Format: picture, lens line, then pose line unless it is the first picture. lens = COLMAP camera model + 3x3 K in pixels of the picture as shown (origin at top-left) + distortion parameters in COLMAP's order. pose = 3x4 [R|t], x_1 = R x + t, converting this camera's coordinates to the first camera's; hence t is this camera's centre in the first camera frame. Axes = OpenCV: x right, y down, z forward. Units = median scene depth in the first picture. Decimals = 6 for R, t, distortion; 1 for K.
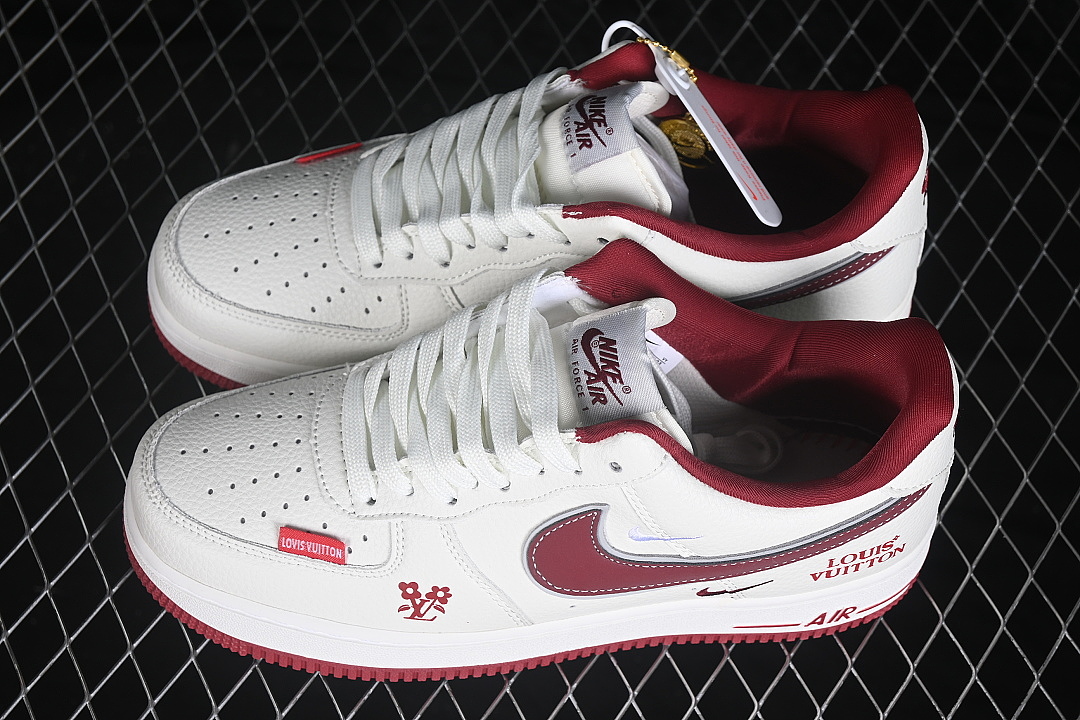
lens RADIAL K [[2425.1, 0, 585.5], [0, 2425.1, 361.5], [0, 0, 1]] dist [0.024379, 0.479989]
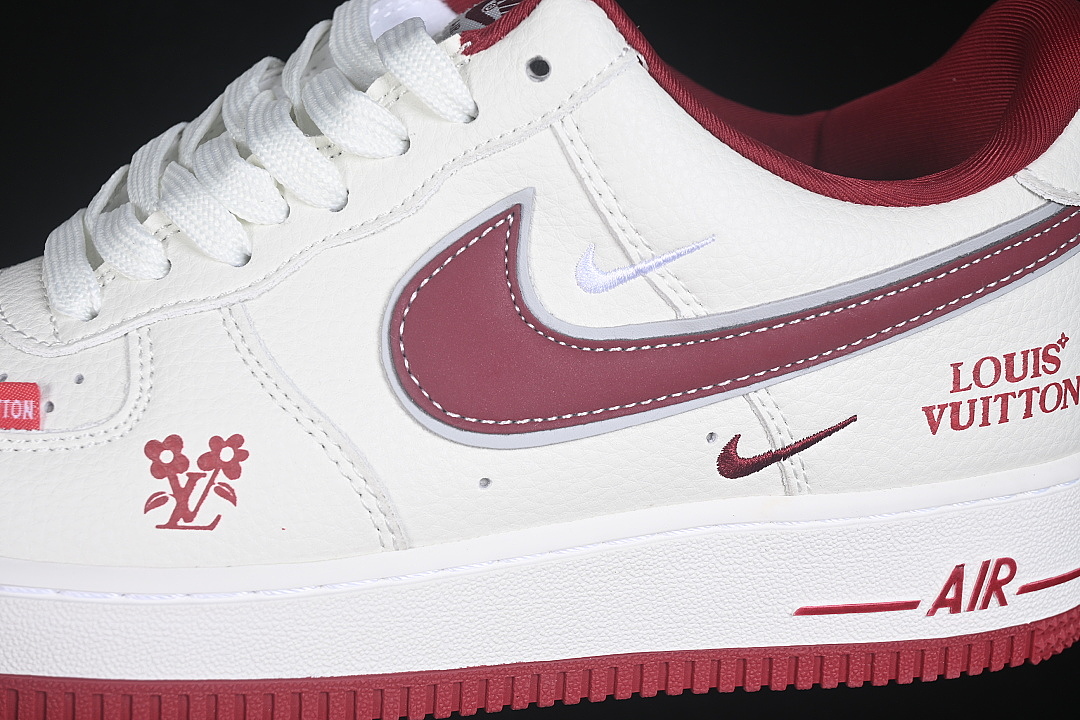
lens RADIAL K [[2425.1, 0, 585.5], [0, 2425.1, 361.5], [0, 0, 1]] dist [0.024379, 0.479989]
pose [[0.993332, -0.071799, 0.090198, -0.029106], [0.112844, 0.765730, -0.633185, 0.414227], [-0.023605, 0.639141, 0.768727, 0.588251]]
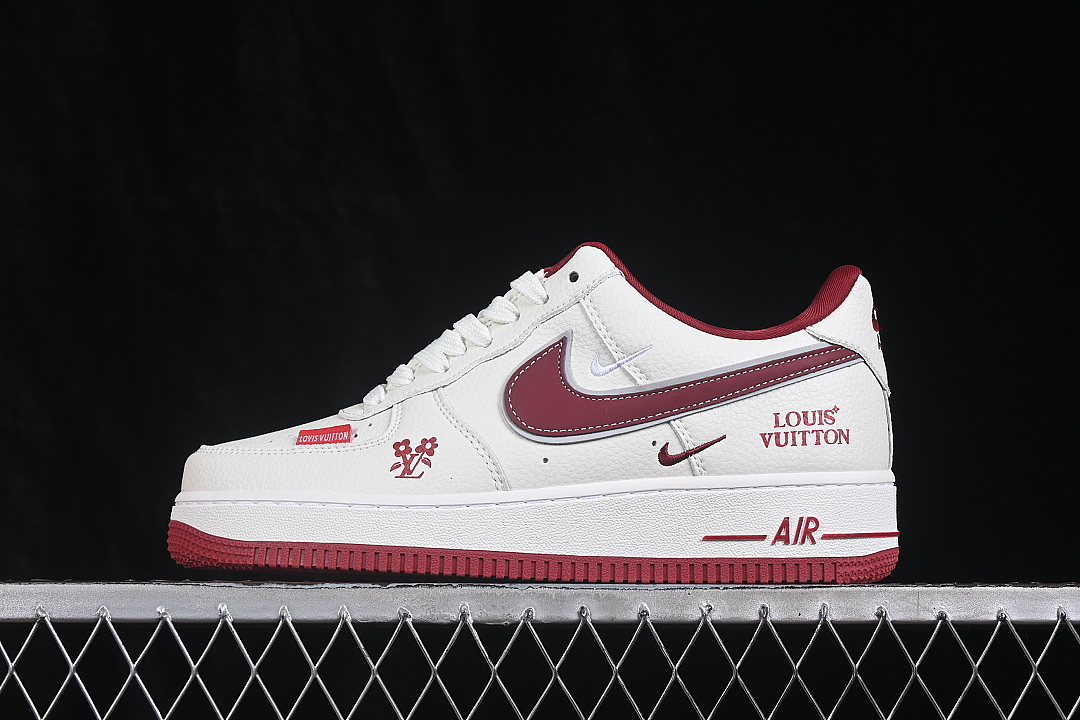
lens RADIAL K [[2425.1, 0, 585.5], [0, 2425.1, 361.5], [0, 0, 1]] dist [0.024379, 0.479989]
pose [[0.989573, -0.078999, -0.120436, 0.151261], [-0.068886, 0.474751, -0.877420, 1.059724], [0.126493, 0.876568, 0.464358, 0.449544]]
